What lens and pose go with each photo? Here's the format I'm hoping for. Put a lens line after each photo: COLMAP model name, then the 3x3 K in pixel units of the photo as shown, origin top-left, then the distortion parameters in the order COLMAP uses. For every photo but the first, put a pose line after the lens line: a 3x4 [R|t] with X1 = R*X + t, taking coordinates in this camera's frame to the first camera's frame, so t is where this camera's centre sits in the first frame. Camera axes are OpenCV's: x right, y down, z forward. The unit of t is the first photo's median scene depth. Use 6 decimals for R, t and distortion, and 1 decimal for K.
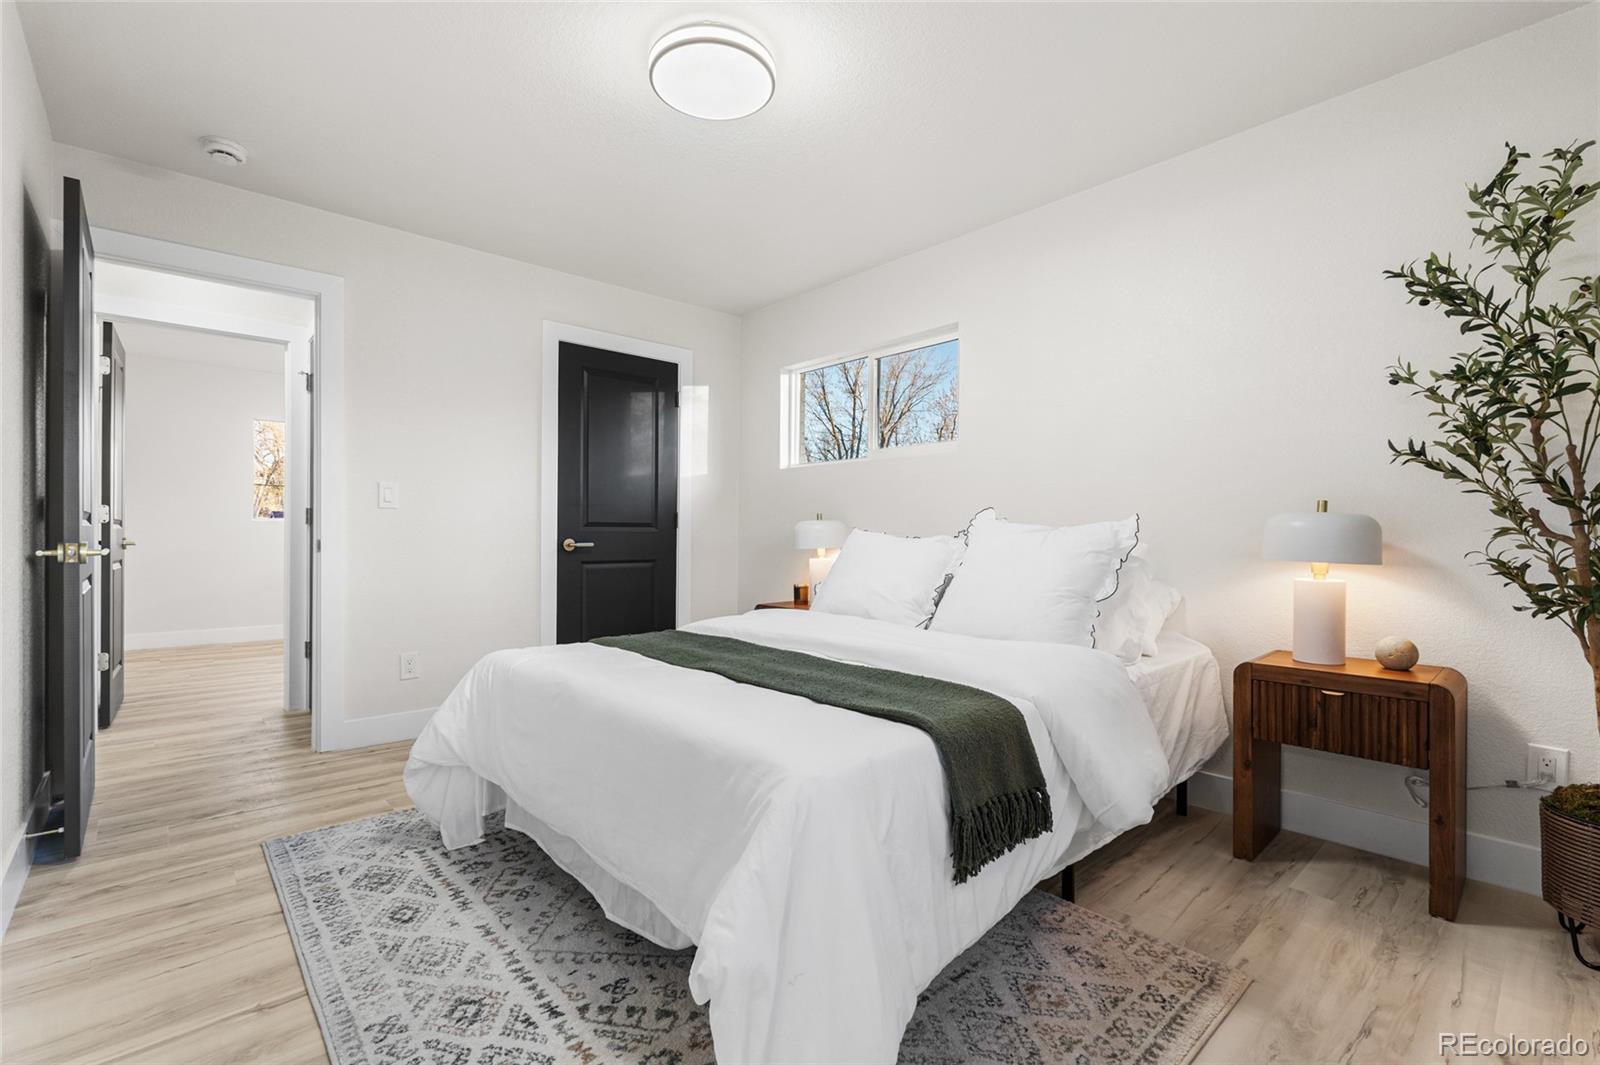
lens RADIAL K [[715.1, 0, 797.0], [0, 715.1, 520.6], [0, 0, 1]] dist [-0.005745, 0.000003]
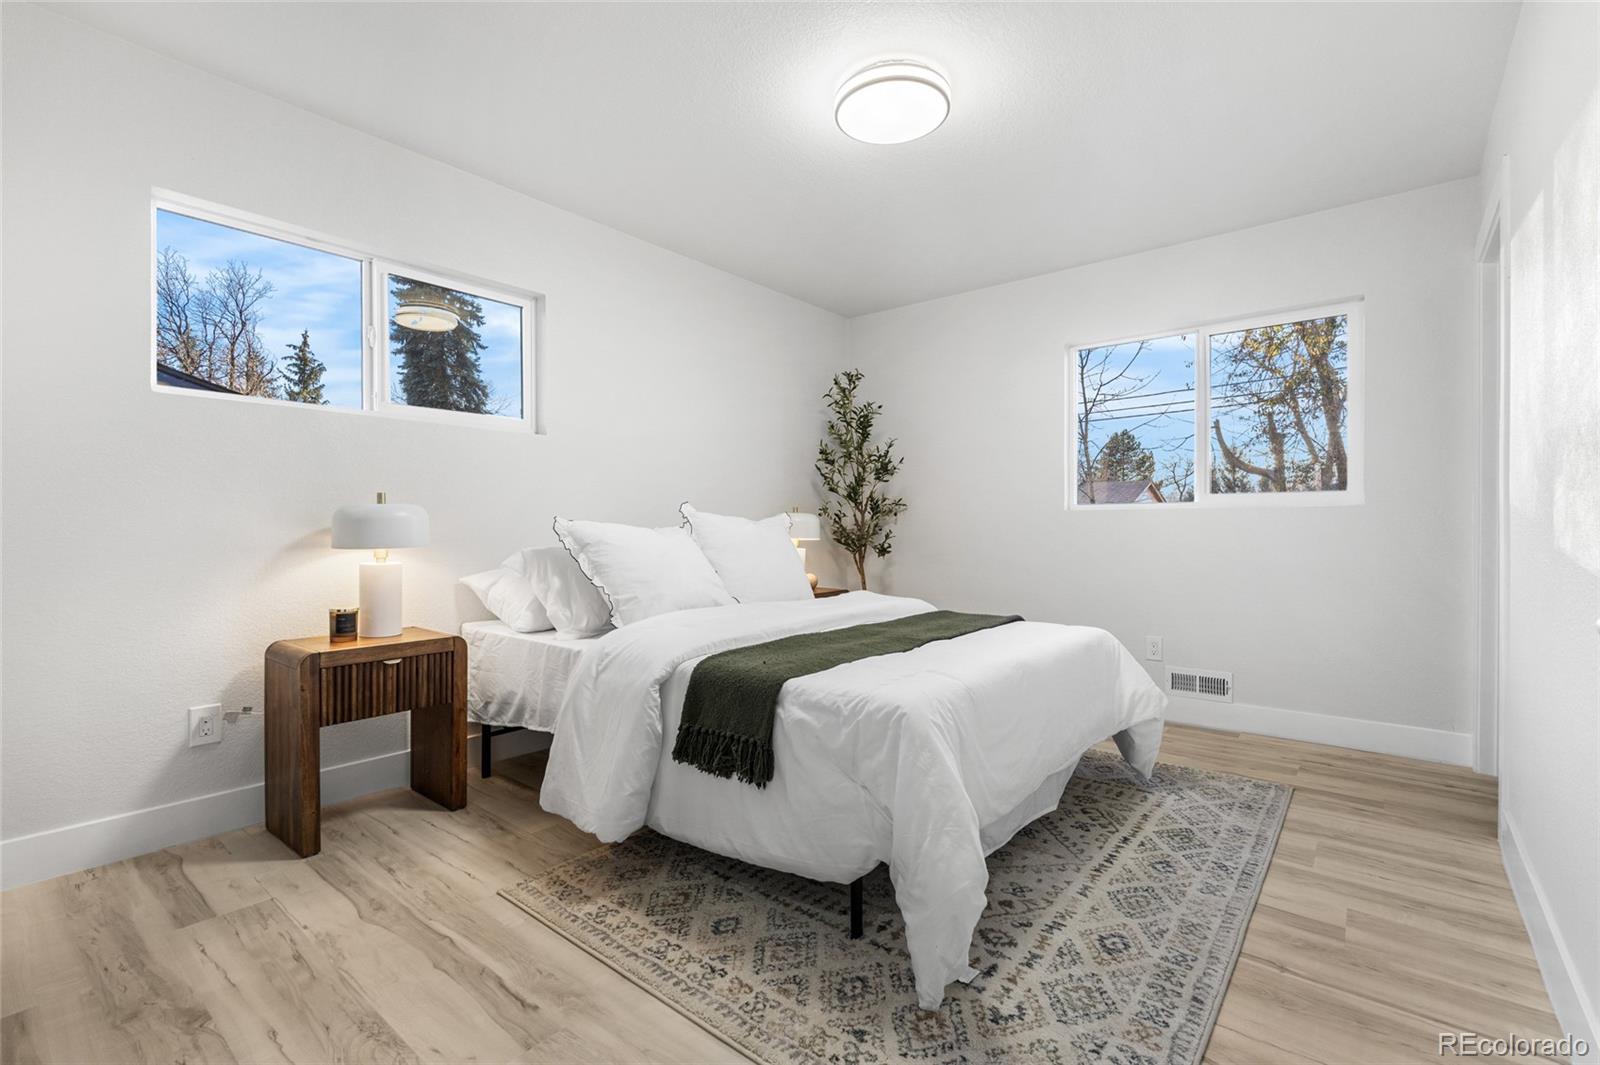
lens RADIAL K [[715.1, 0, 797.0], [0, 715.1, 520.6], [0, 0, 1]] dist [-0.005745, 0.000003]
pose [[-0.153325, 0.000942, 0.988175, -1.438155], [-0.019322, 0.999805, -0.003951, 0.023125], [-0.987987, -0.019700, -0.153277, 1.603656]]
